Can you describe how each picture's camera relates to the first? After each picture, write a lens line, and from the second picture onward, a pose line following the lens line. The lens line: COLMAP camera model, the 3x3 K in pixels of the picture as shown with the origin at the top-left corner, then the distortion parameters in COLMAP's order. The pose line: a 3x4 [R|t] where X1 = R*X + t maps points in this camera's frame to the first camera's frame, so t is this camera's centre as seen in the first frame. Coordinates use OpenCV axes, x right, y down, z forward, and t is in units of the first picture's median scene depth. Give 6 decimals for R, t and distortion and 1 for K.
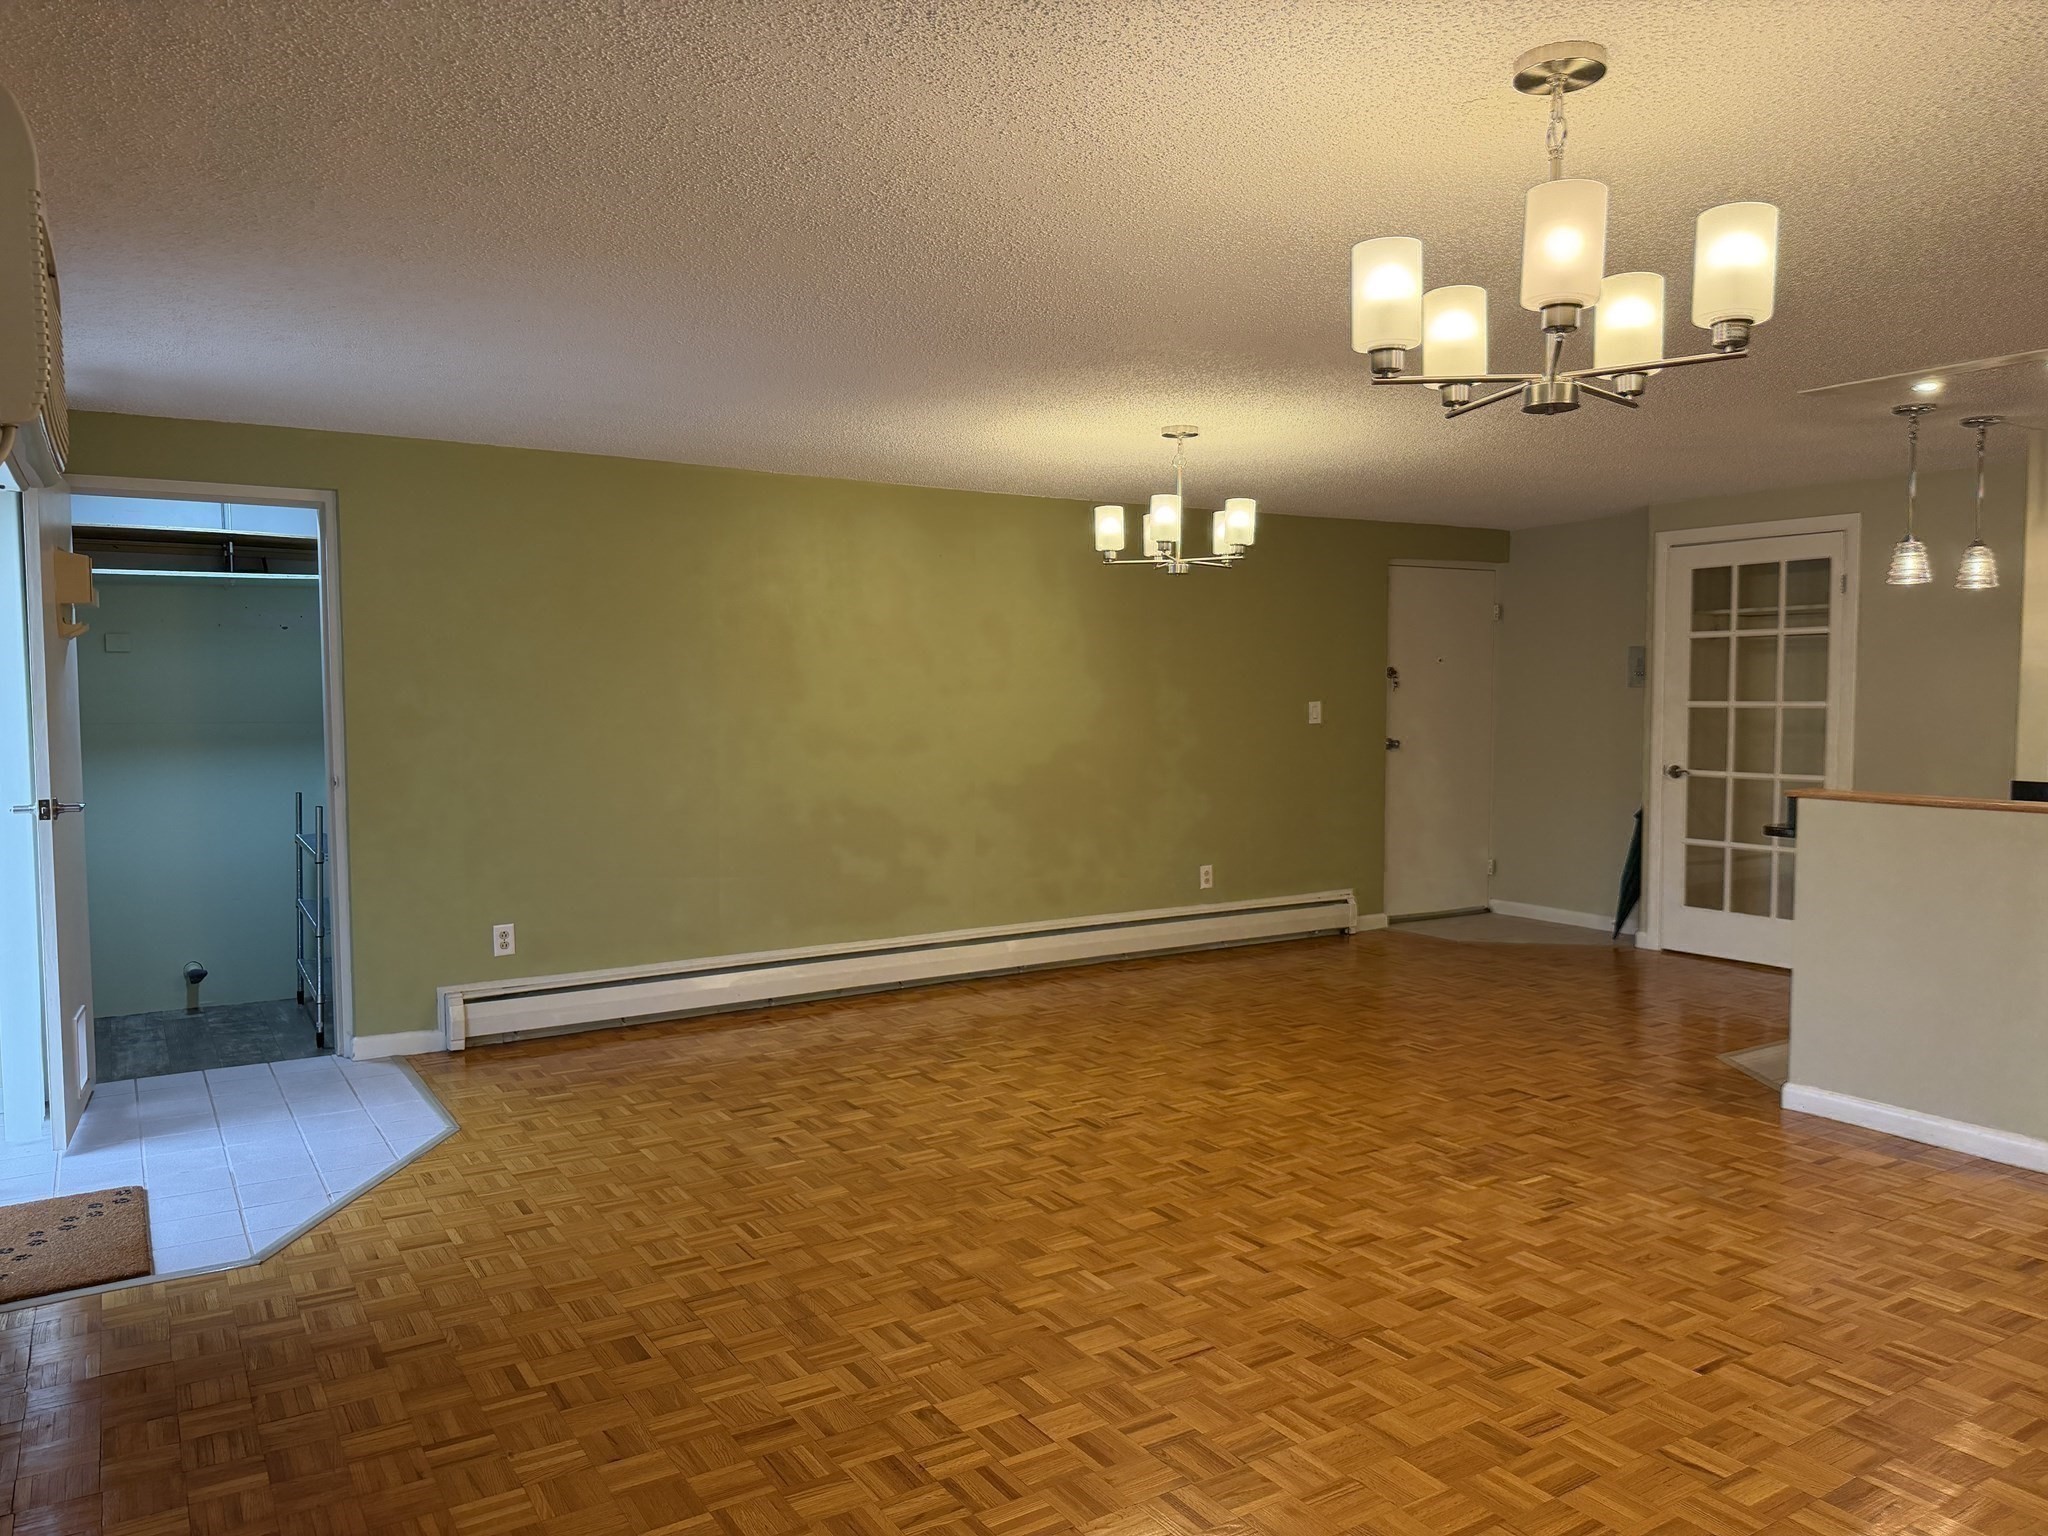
lens RADIAL K [[1440.6, 0, 1024.0], [0, 1440.6, 768.0], [0, 0, 1]] dist [0.127008, -0.173697]
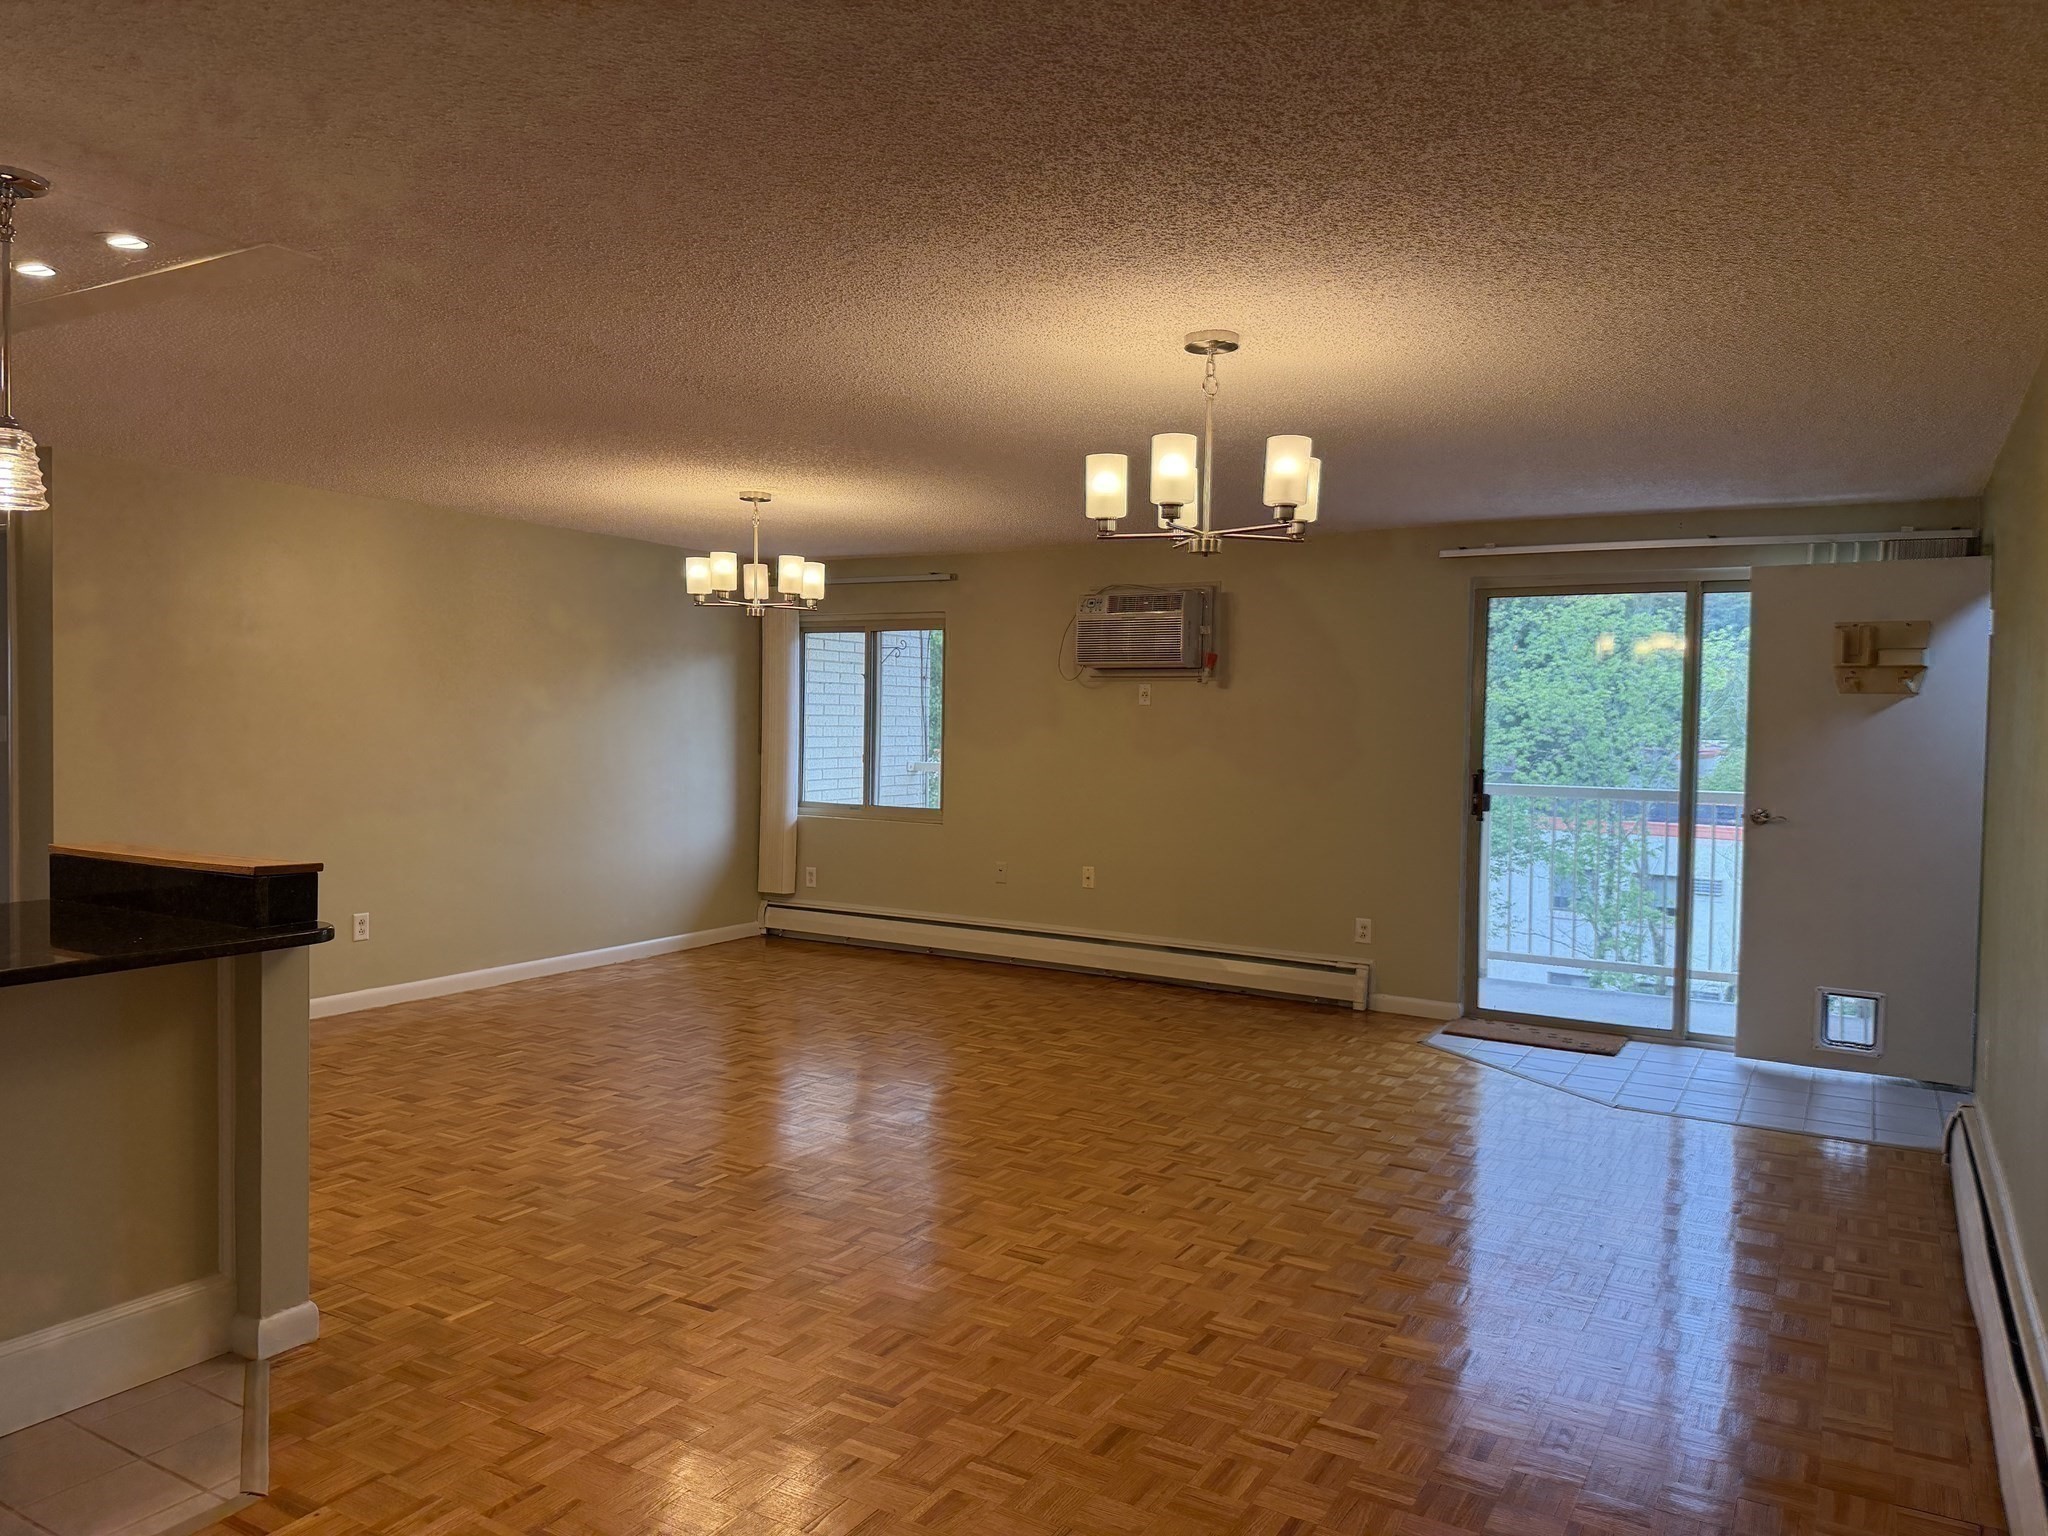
lens RADIAL K [[1440.6, 0, 1024.0], [0, 1440.6, 768.0], [0, 0, 1]] dist [0.127008, -0.173697]
pose [[-0.891069, 0.000704, -0.453867, 0.579638], [-0.043795, 0.995199, 0.087524, -0.106240], [0.451750, 0.097867, -0.886760, 1.861626]]
